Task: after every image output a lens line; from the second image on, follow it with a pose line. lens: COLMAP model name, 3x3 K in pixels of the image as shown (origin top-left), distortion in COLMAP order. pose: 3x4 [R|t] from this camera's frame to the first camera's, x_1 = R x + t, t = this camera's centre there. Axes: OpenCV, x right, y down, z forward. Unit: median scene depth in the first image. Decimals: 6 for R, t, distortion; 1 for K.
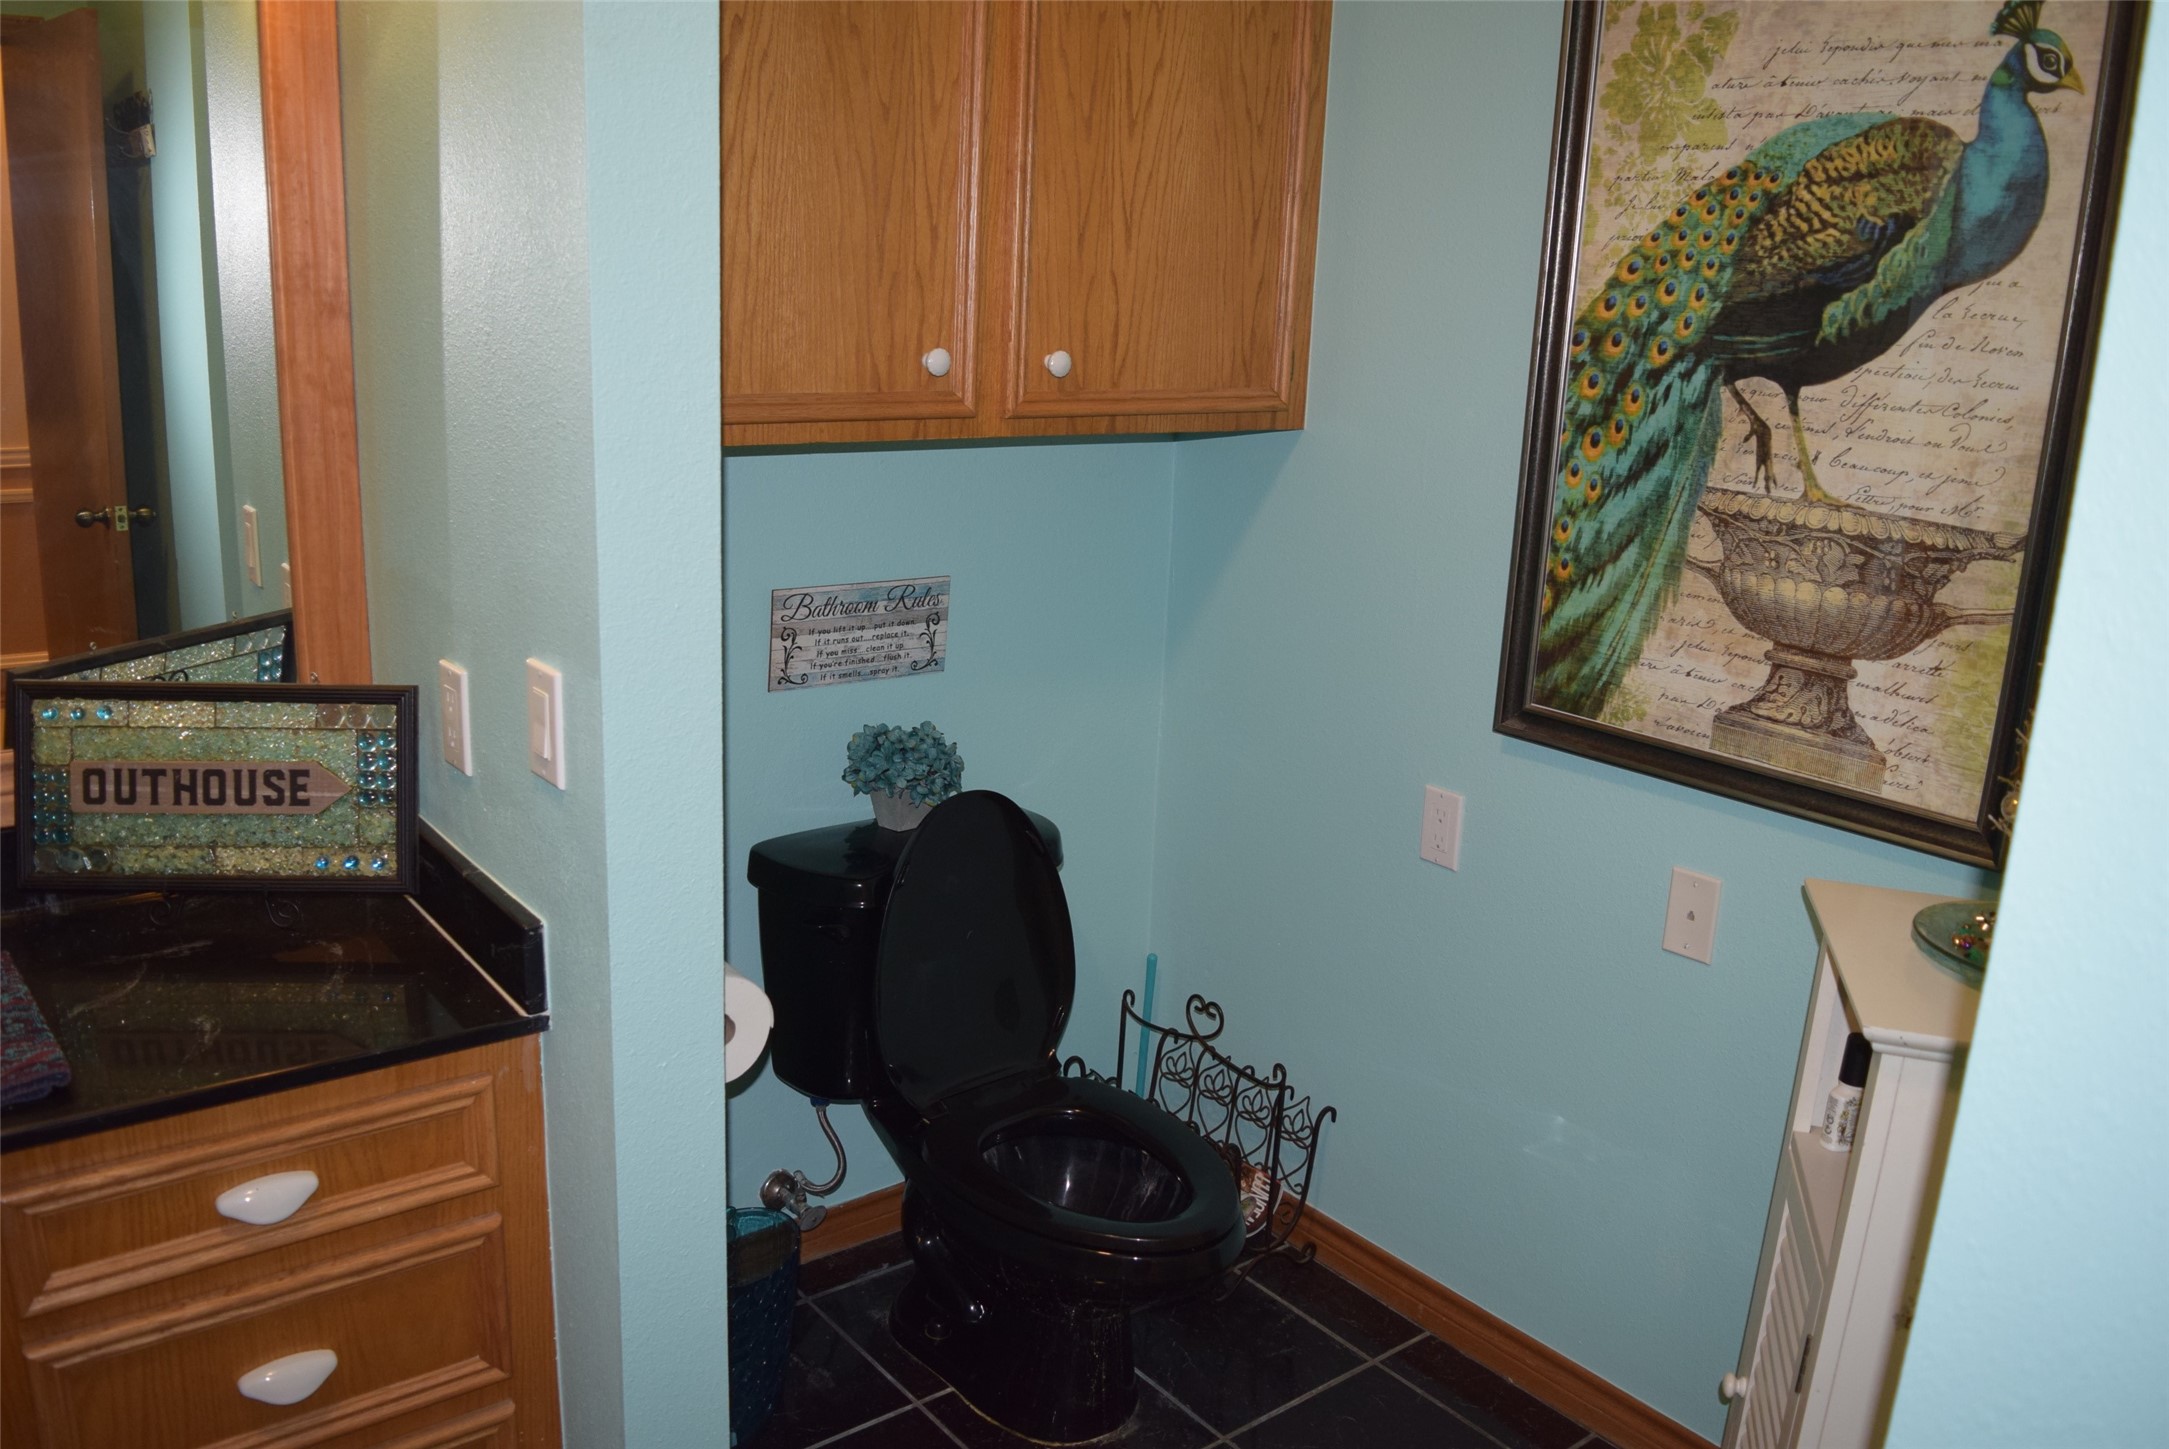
lens RADIAL K [[1717.7, 0, 1086.8], [0, 1717.7, 720.2], [0, 0, 1]] dist [-0.081864, 0.004968]
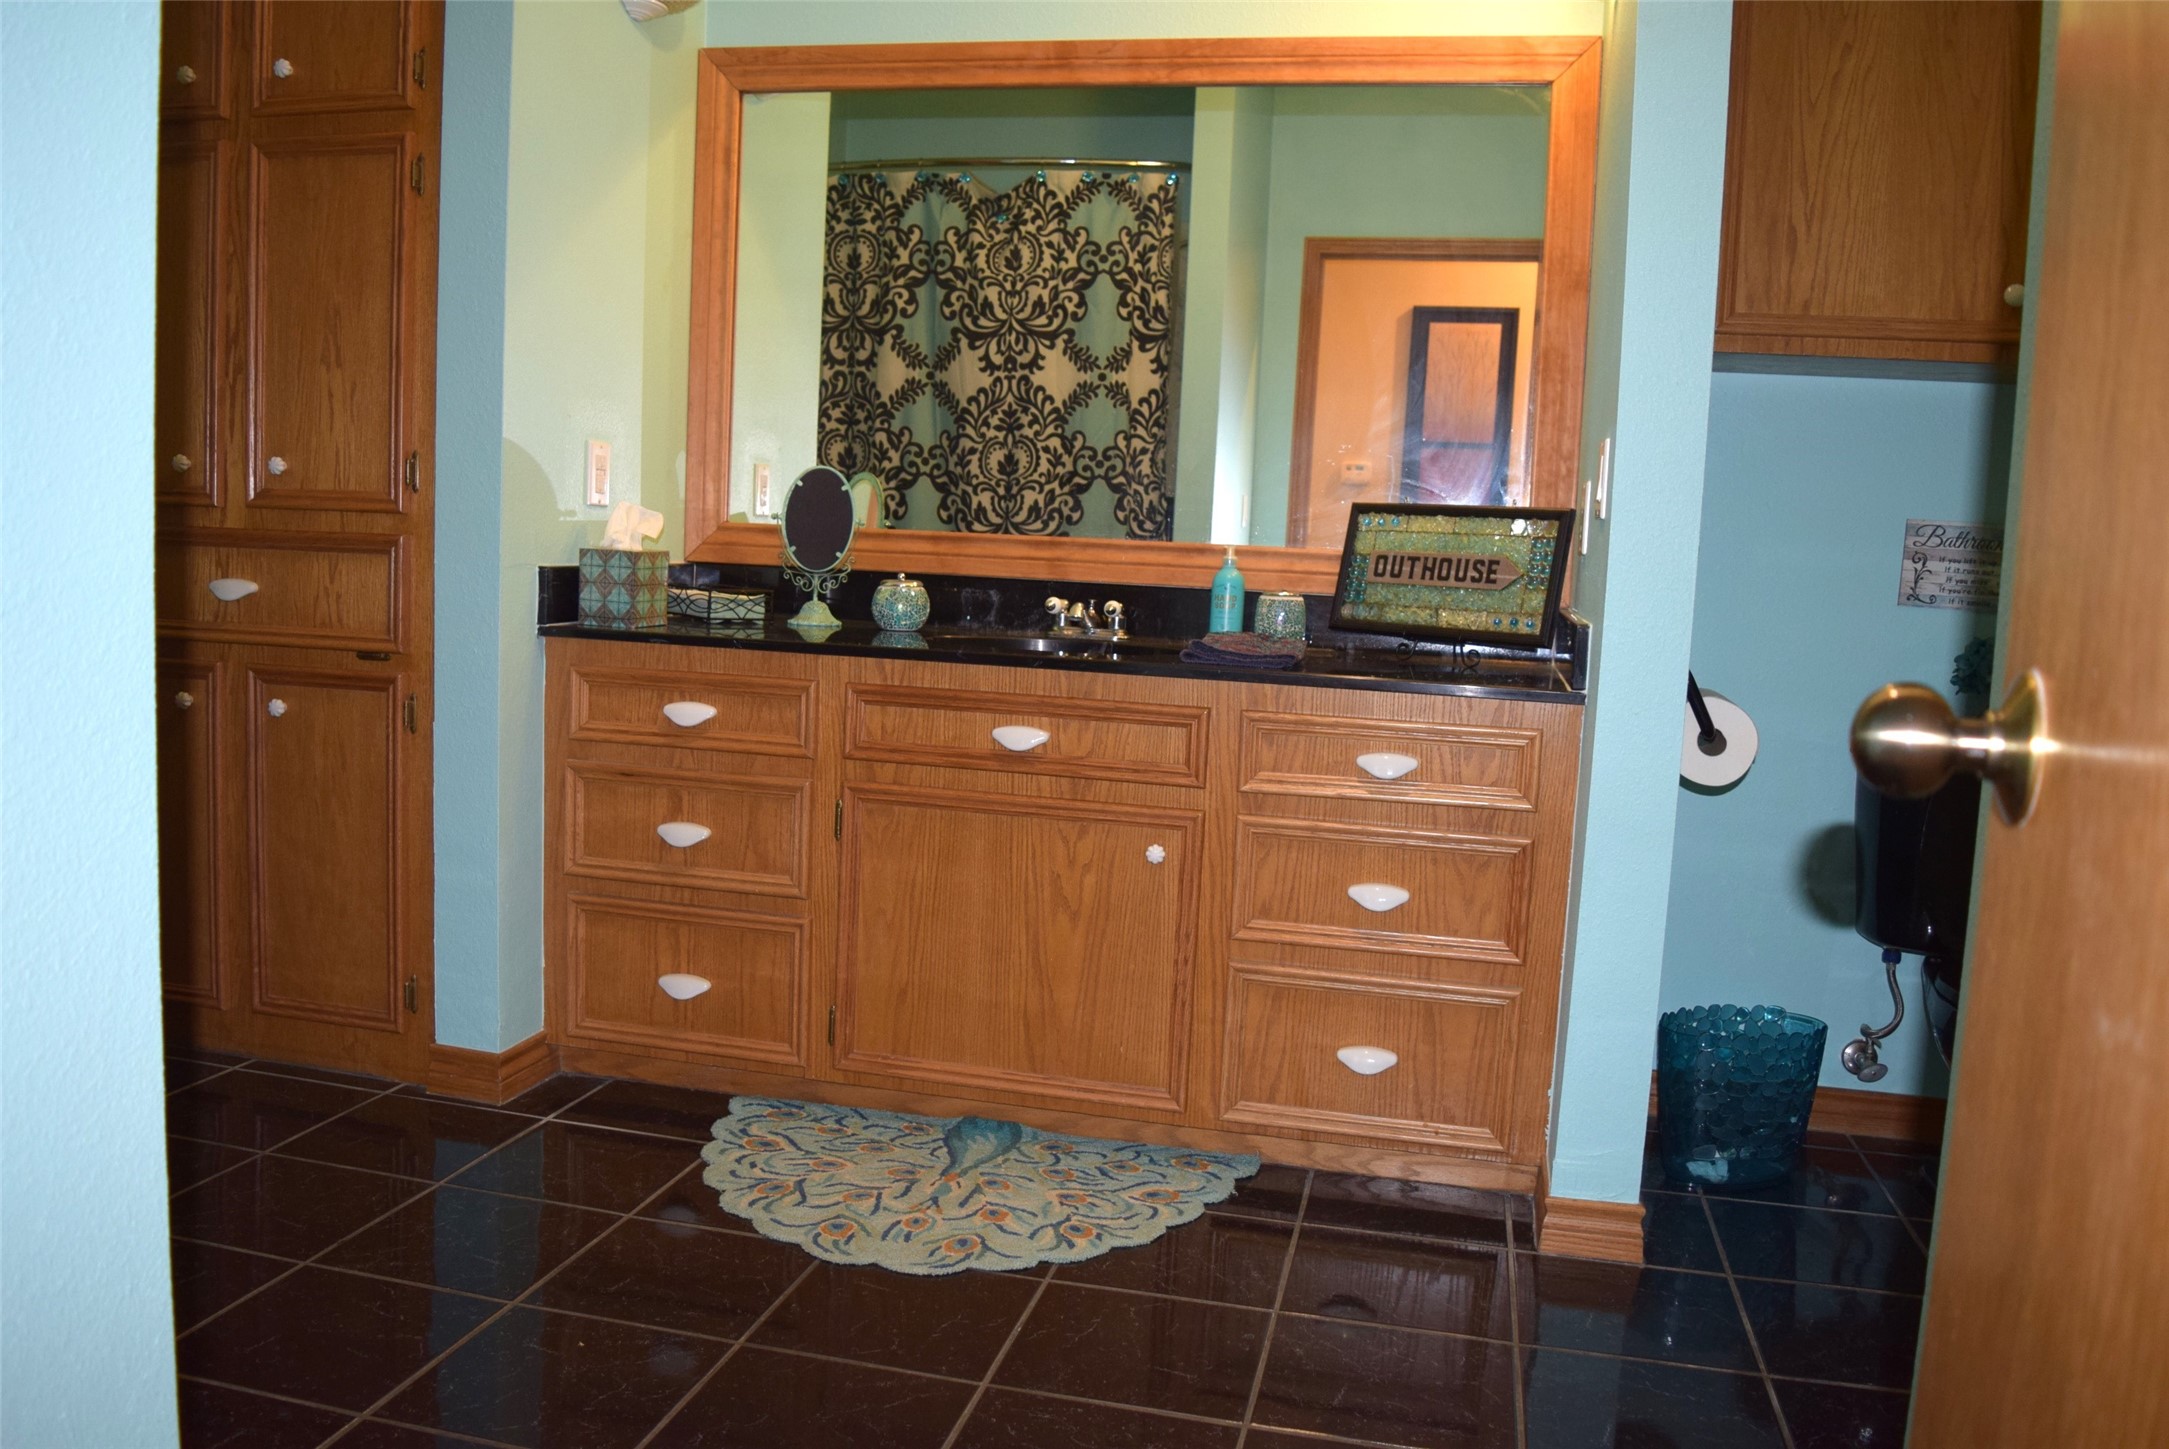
lens RADIAL K [[1717.7, 0, 1082.0], [0, 1717.7, 728.2], [0, 0, 1]] dist [-0.081864, 0.004968]
pose [[0.628925, 0.066017, -0.774658, 0.502955], [-0.213490, 0.972751, -0.090429, 0.395731], [0.747580, 0.222255, 0.625881, -0.208020]]
